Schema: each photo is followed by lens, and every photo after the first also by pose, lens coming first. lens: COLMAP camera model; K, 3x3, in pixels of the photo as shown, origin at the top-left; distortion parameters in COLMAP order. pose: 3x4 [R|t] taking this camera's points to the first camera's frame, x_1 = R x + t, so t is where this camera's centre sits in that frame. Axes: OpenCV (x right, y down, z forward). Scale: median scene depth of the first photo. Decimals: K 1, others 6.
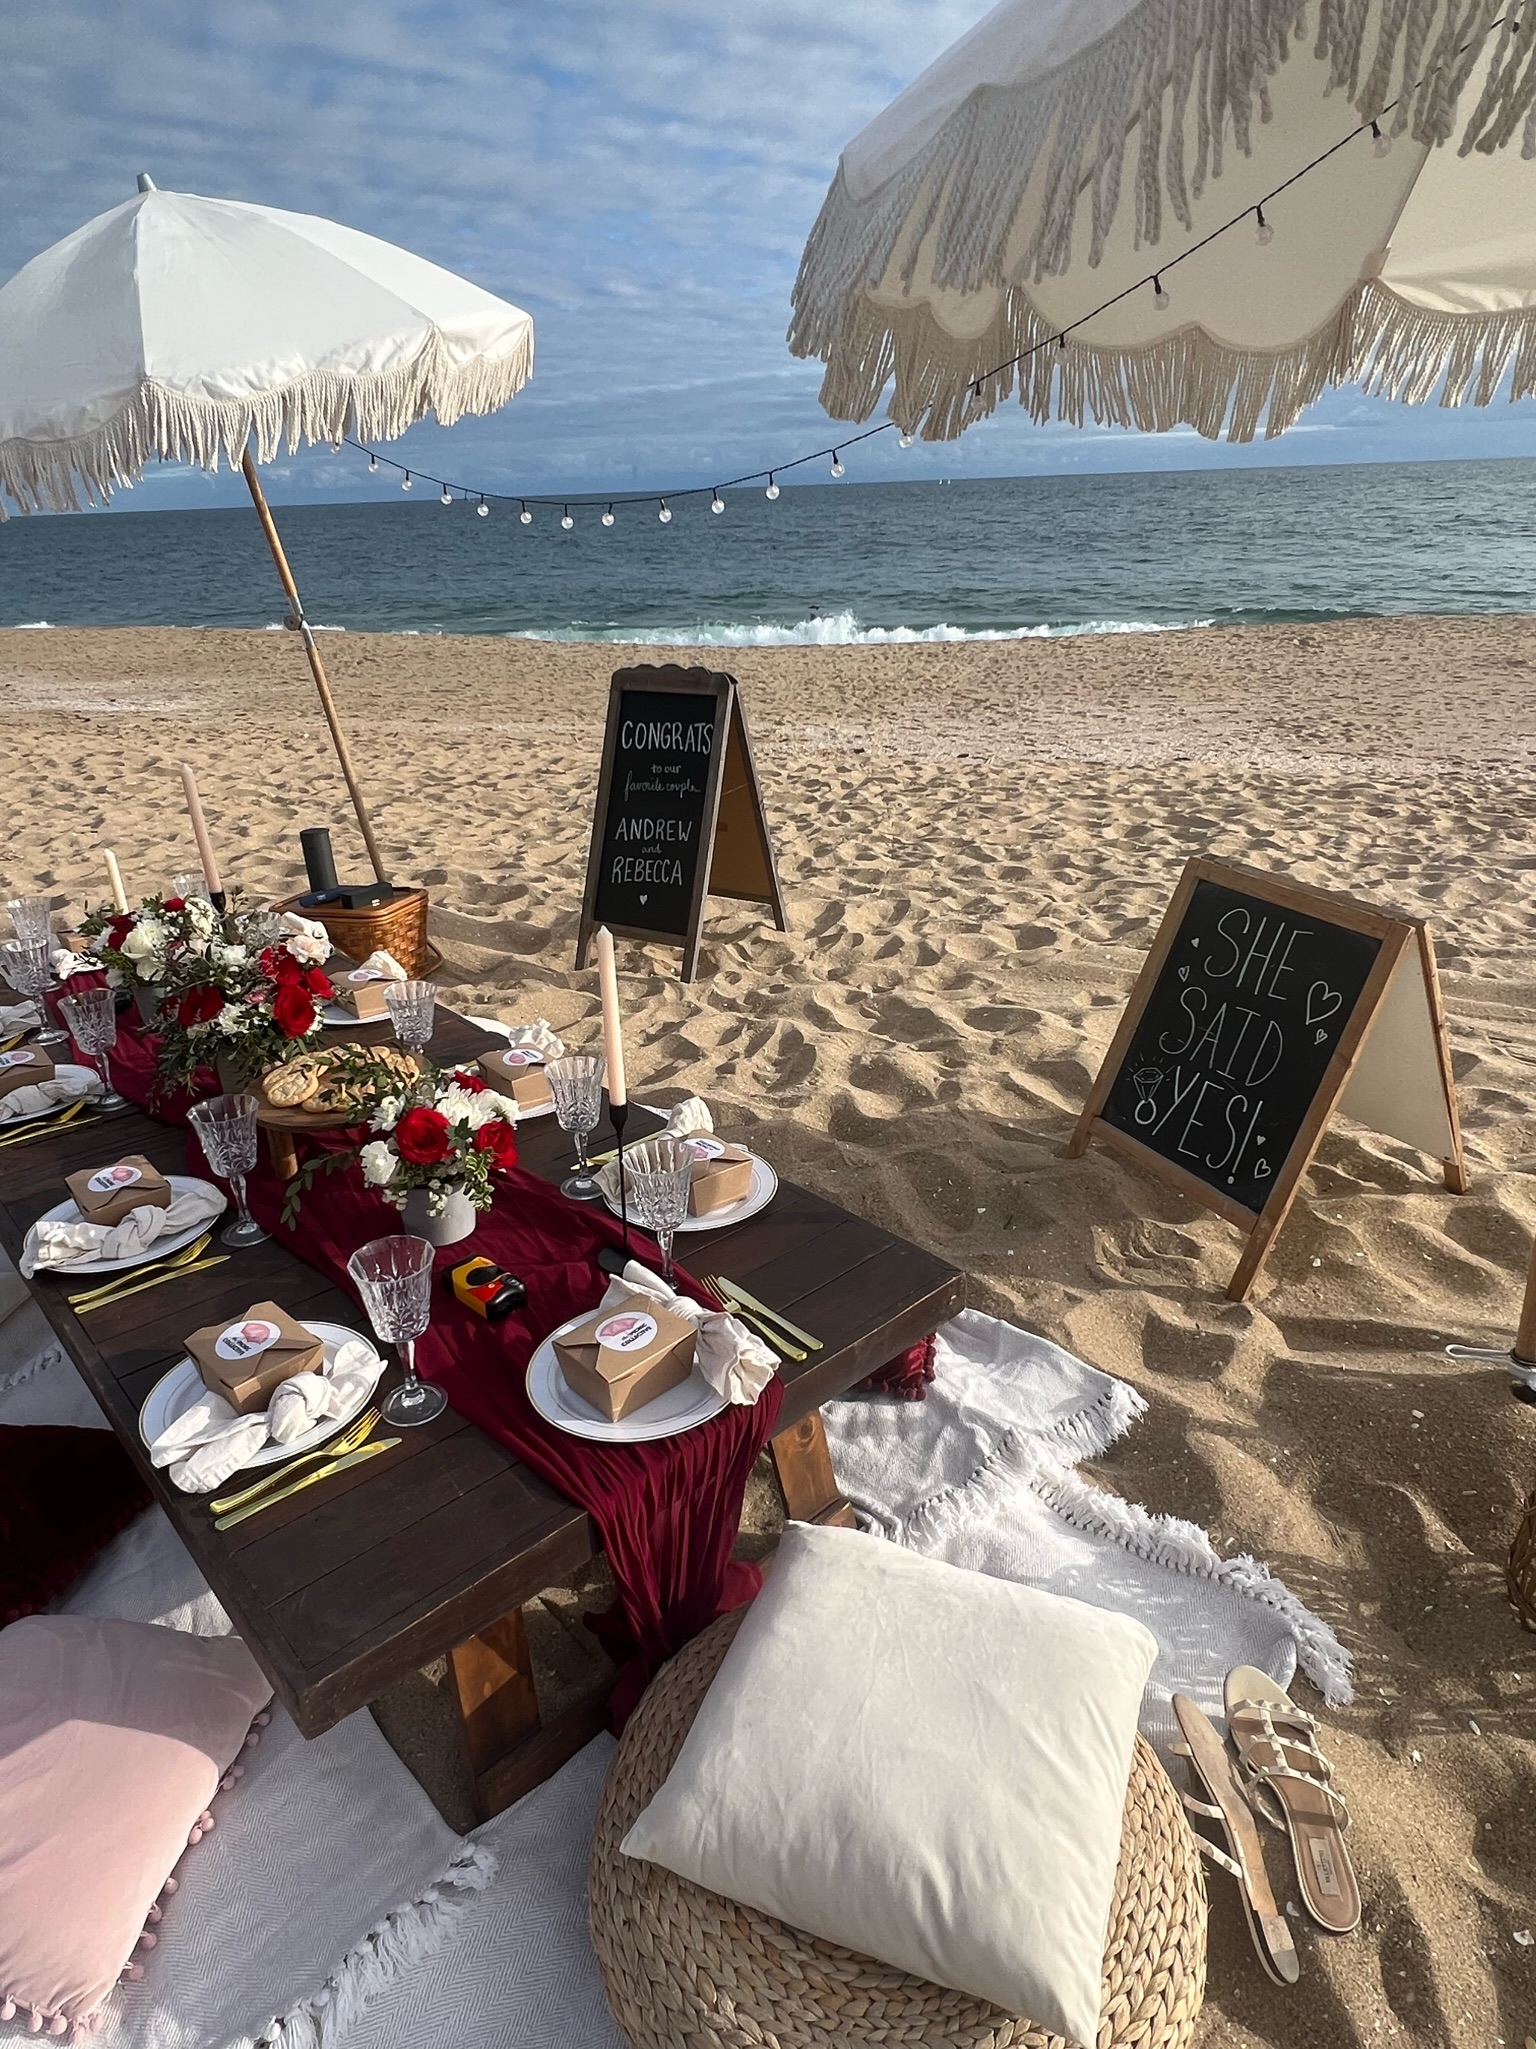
lens RADIAL K [[1229.0, 0, 766.6], [0, 1229.0, 1048.7], [0, 0, 1]] dist [0.001052, 0.000739]
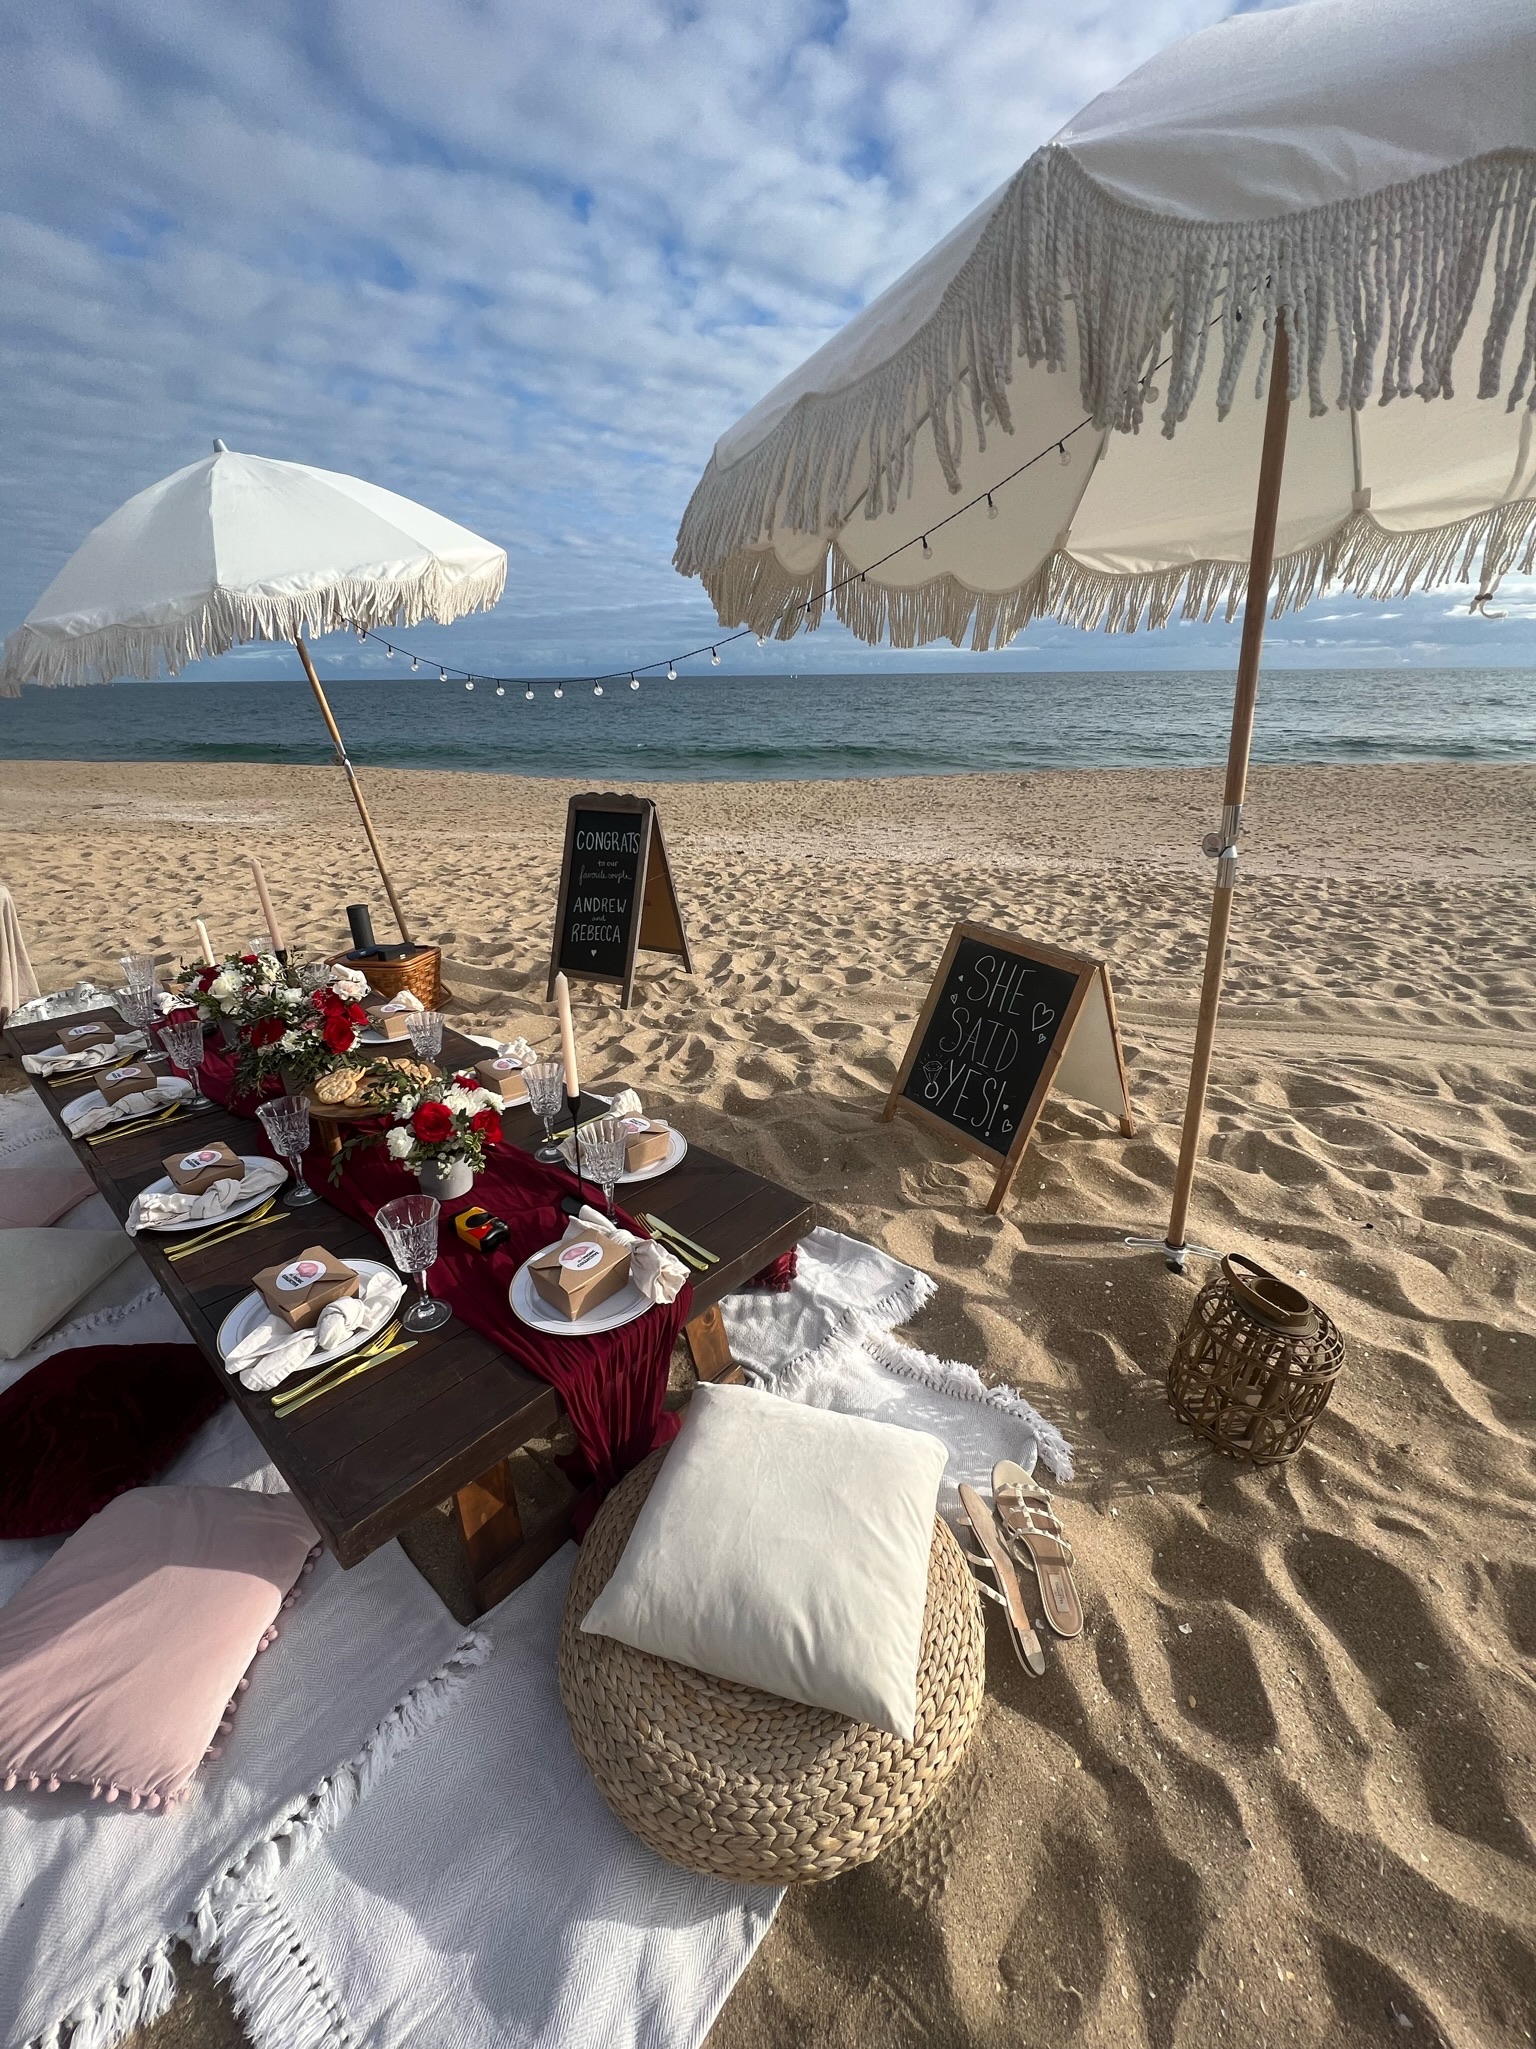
lens RADIAL K [[821.4, 0, 771.7], [0, 821.4, 1037.1], [0, 0, 1]] dist [-0.000091, -0.000756]
pose [[0.994006, -0.019475, 0.107573, 0.005866], [0.021274, 0.999652, -0.015599, -0.003075], [-0.107232, 0.017794, 0.994075, 0.017032]]
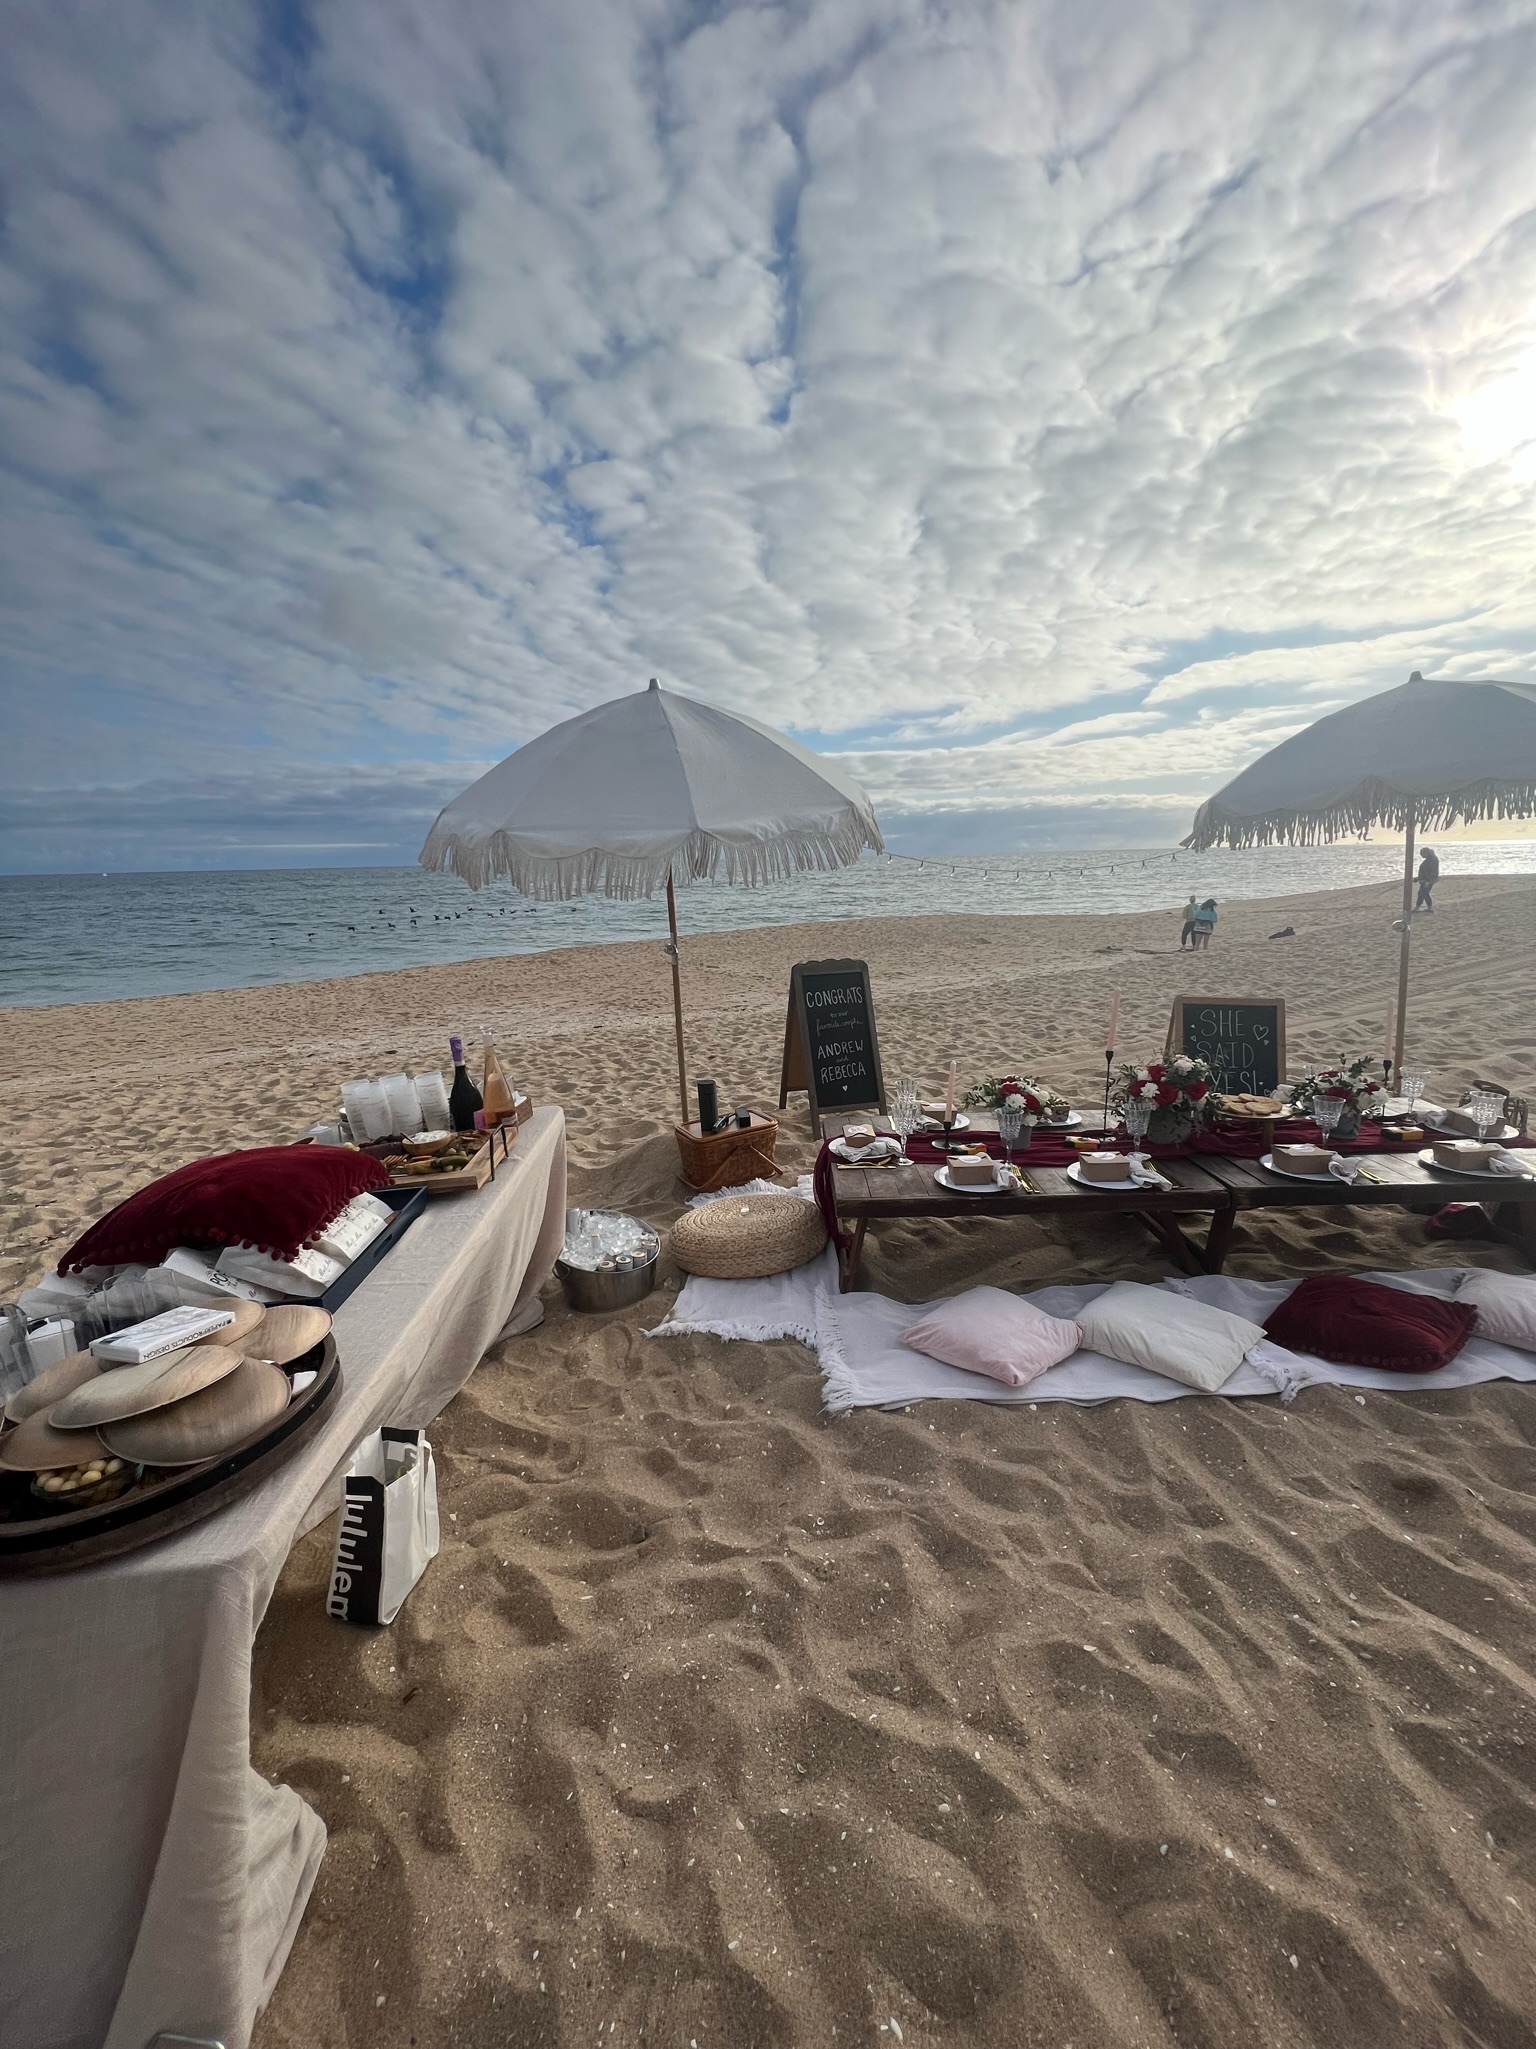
lens RADIAL K [[821.4, 0, 760.9], [0, 821.4, 1032.7], [0, 0, 1]] dist [-0.000091, -0.000756]
pose [[0.669970, -0.135339, 0.729948, -2.029629], [0.304517, 0.946818, -0.103947, -0.222133], [-0.677059, 0.291923, 0.675553, 0.544716]]
